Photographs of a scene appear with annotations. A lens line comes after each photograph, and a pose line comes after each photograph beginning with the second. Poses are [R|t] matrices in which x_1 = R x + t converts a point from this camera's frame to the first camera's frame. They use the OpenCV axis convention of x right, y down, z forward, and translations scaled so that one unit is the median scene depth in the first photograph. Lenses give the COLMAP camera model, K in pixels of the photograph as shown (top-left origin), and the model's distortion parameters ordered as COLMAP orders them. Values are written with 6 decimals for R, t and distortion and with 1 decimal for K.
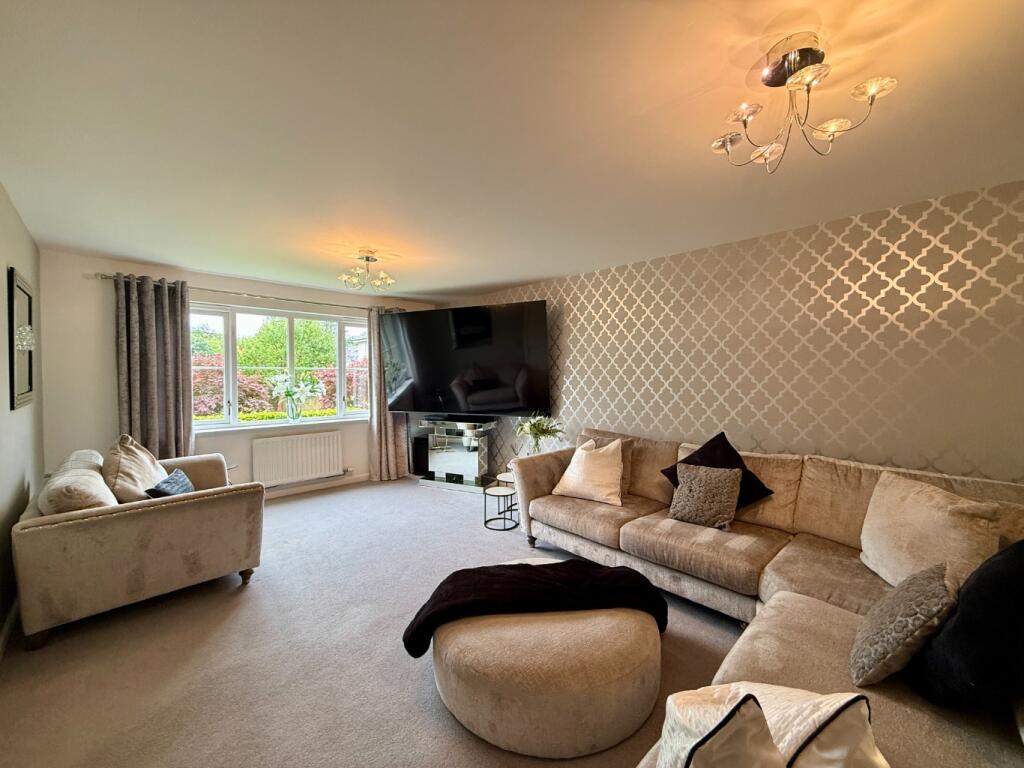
lens RADIAL K [[406.2, 0, 511.5], [0, 406.2, 386.6], [0, 0, 1]] dist [0.000136, -0.000091]
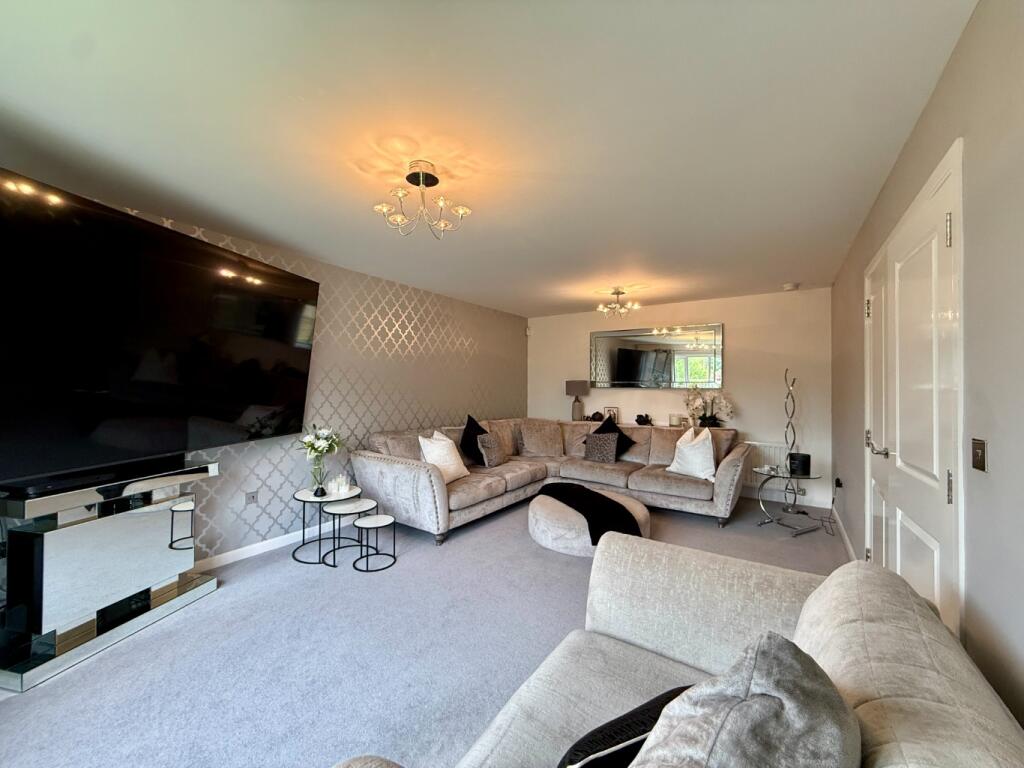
lens RADIAL K [[406.2, 0, 508.5], [0, 406.2, 379.4], [0, 0, 1]] dist [0.000136, -0.000091]
pose [[-0.195813, 0.002552, 0.980638, -0.783467], [0.019244, 0.999814, 0.001241, -0.019466], [-0.980452, 0.019115, -0.195826, 0.798929]]
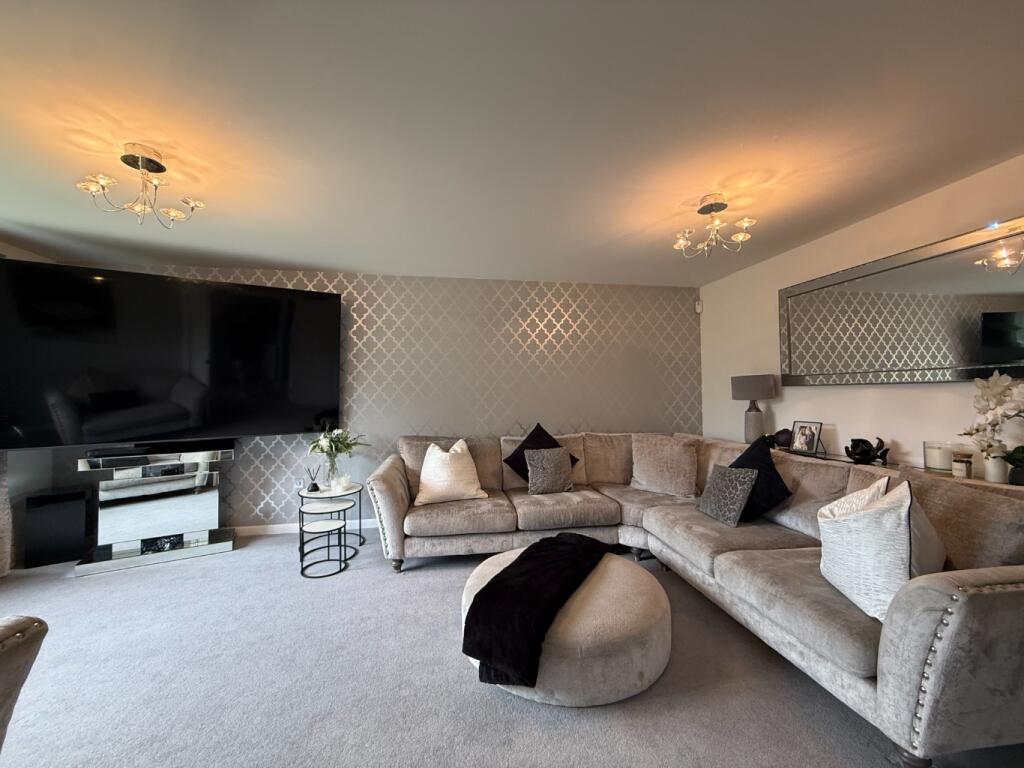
lens RADIAL K [[406.2, 0, 507.9], [0, 406.2, 384.8], [0, 0, 1]] dist [0.000136, -0.000091]
pose [[0.576702, 0.012300, 0.816862, -0.416385], [0.034386, 0.998635, -0.039313, 0.026276], [-0.816231, 0.050760, 0.575492, 0.221217]]
